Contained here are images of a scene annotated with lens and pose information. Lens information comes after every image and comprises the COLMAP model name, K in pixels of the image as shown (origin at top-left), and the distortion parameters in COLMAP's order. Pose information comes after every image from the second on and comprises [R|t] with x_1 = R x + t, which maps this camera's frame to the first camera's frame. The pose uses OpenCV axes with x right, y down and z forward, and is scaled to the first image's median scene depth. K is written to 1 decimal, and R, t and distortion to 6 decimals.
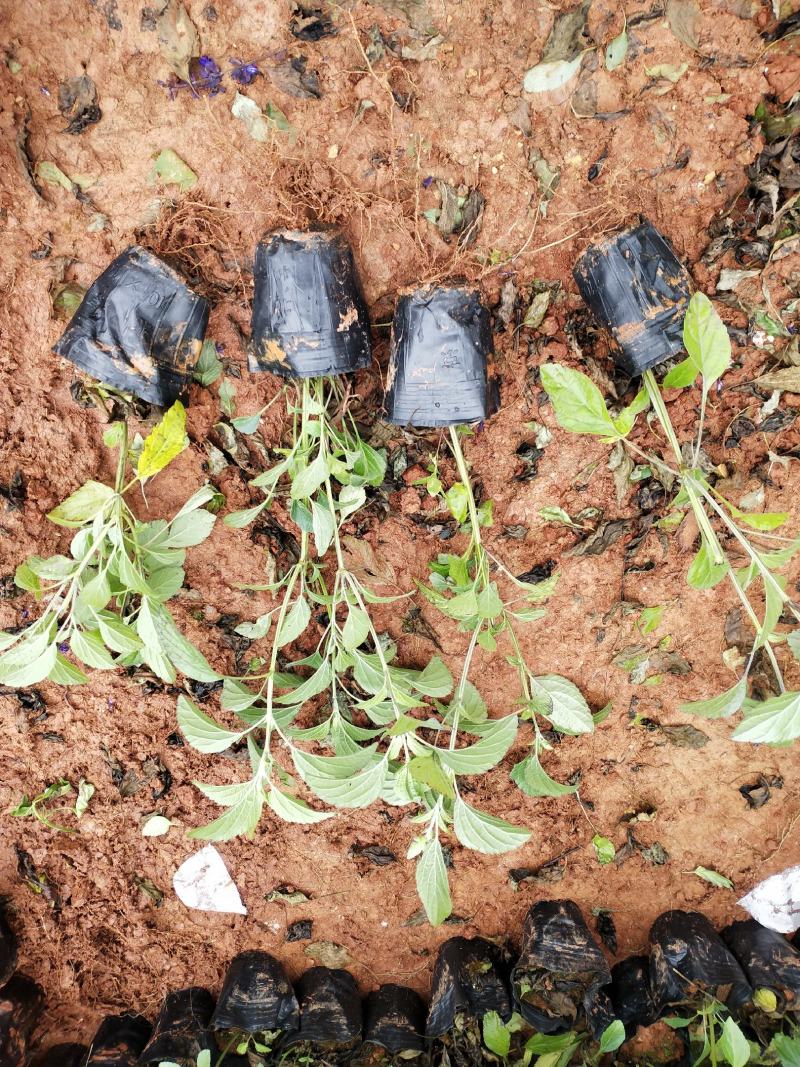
lens RADIAL K [[855.5, 0, 400.0], [0, 855.5, 533.5], [0, 0, 1]] dist [0.058662, -0.123610]
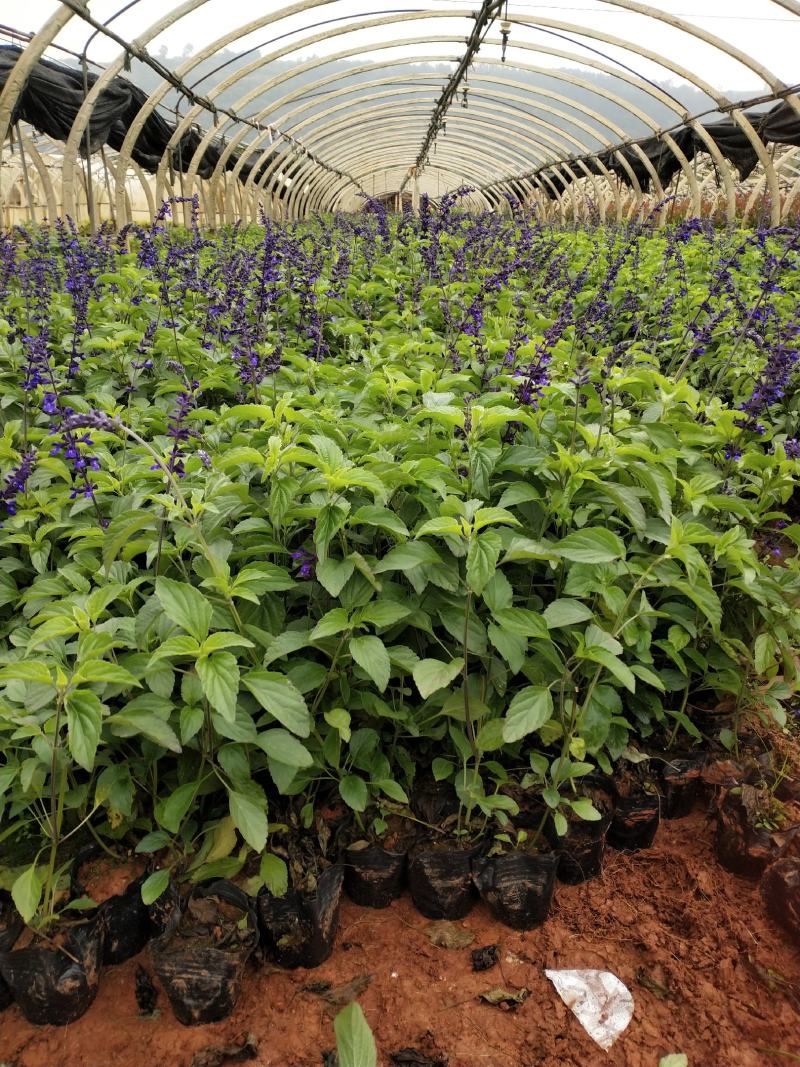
lens RADIAL K [[855.5, 0, 400.0], [0, 855.5, 533.5], [0, 0, 1]] dist [0.058662, -0.123610]
pose [[-0.993924, 0.050095, -0.098011, 0.043745], [-0.106461, -0.663683, 0.740399, 0.093179], [-0.027958, 0.746335, 0.664983, 0.051050]]
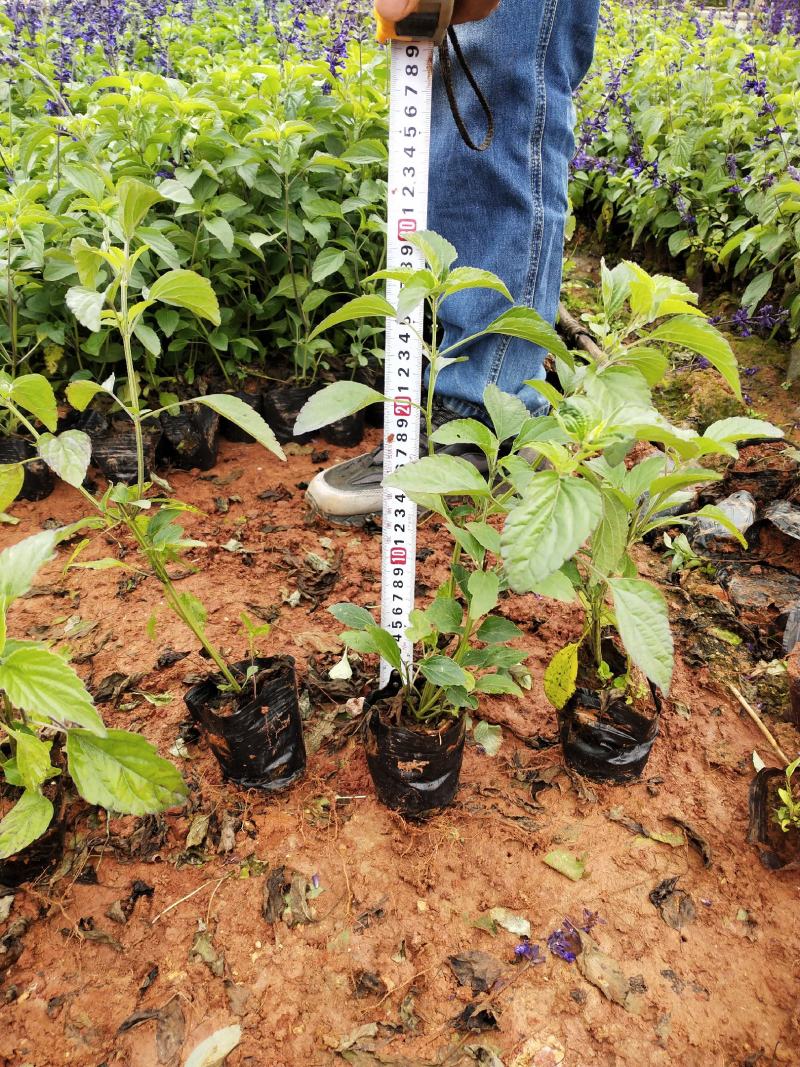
lens RADIAL K [[855.5, 0, 400.0], [0, 855.5, 533.5], [0, 0, 1]] dist [0.058662, -0.123610]
pose [[-0.967606, 0.148483, -0.204187, 0.061783], [-0.240384, -0.789046, 0.565351, -0.466725], [-0.077168, 0.596120, 0.799179, -0.041969]]
